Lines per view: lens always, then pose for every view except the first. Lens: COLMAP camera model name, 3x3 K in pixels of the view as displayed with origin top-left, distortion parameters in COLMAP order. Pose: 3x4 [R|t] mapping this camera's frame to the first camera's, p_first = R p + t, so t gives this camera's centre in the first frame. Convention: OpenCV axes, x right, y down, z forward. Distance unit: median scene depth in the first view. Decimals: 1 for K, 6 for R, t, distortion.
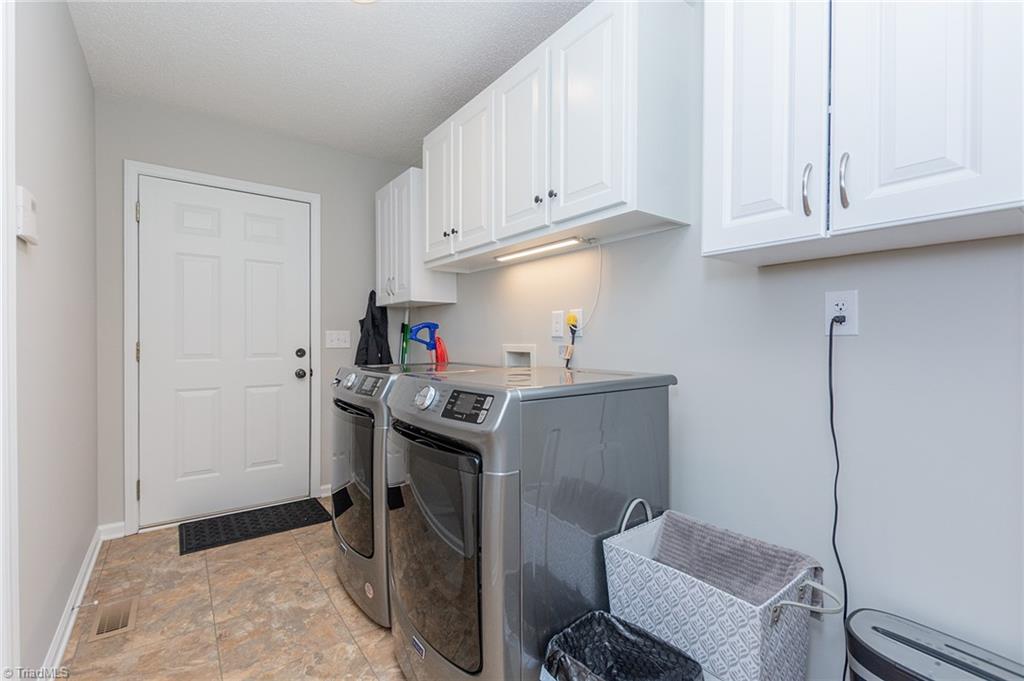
lens RADIAL K [[457.8, 0, 512.0], [0, 457.8, 340.5], [0, 0, 1]] dist [0.000393, -0.000123]
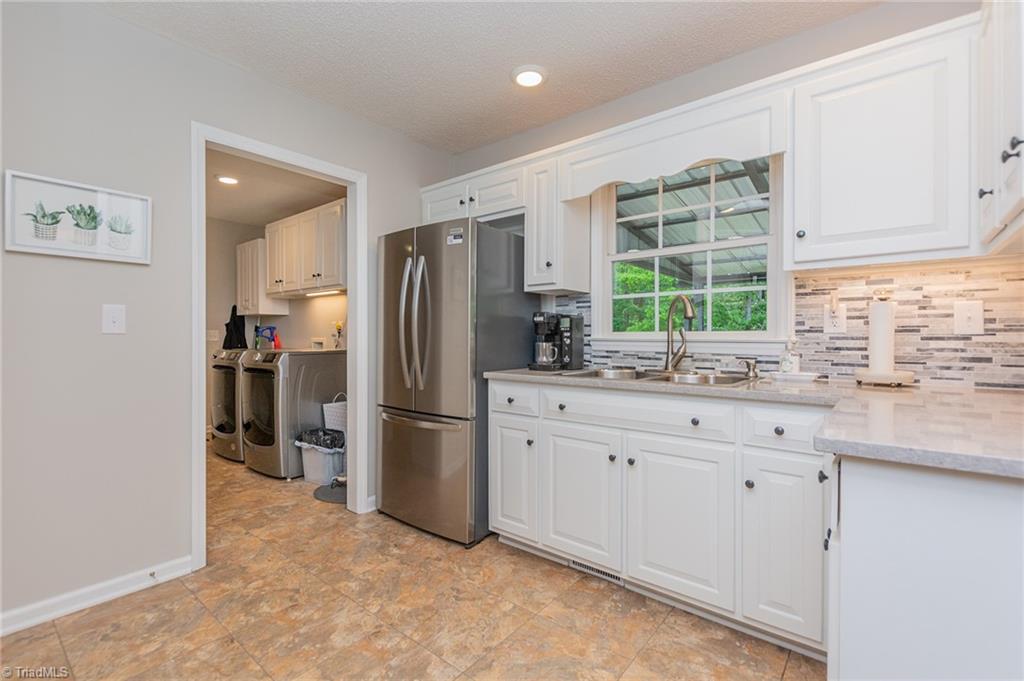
lens RADIAL K [[457.8, 0, 512.0], [0, 457.8, 340.5], [0, 0, 1]] dist [0.000393, -0.000123]
pose [[0.968780, 0.000882, 0.247920, 0.304463], [-0.002433, 0.999979, 0.005947, 0.003331], [-0.247909, -0.006364, 0.968762, -1.009877]]
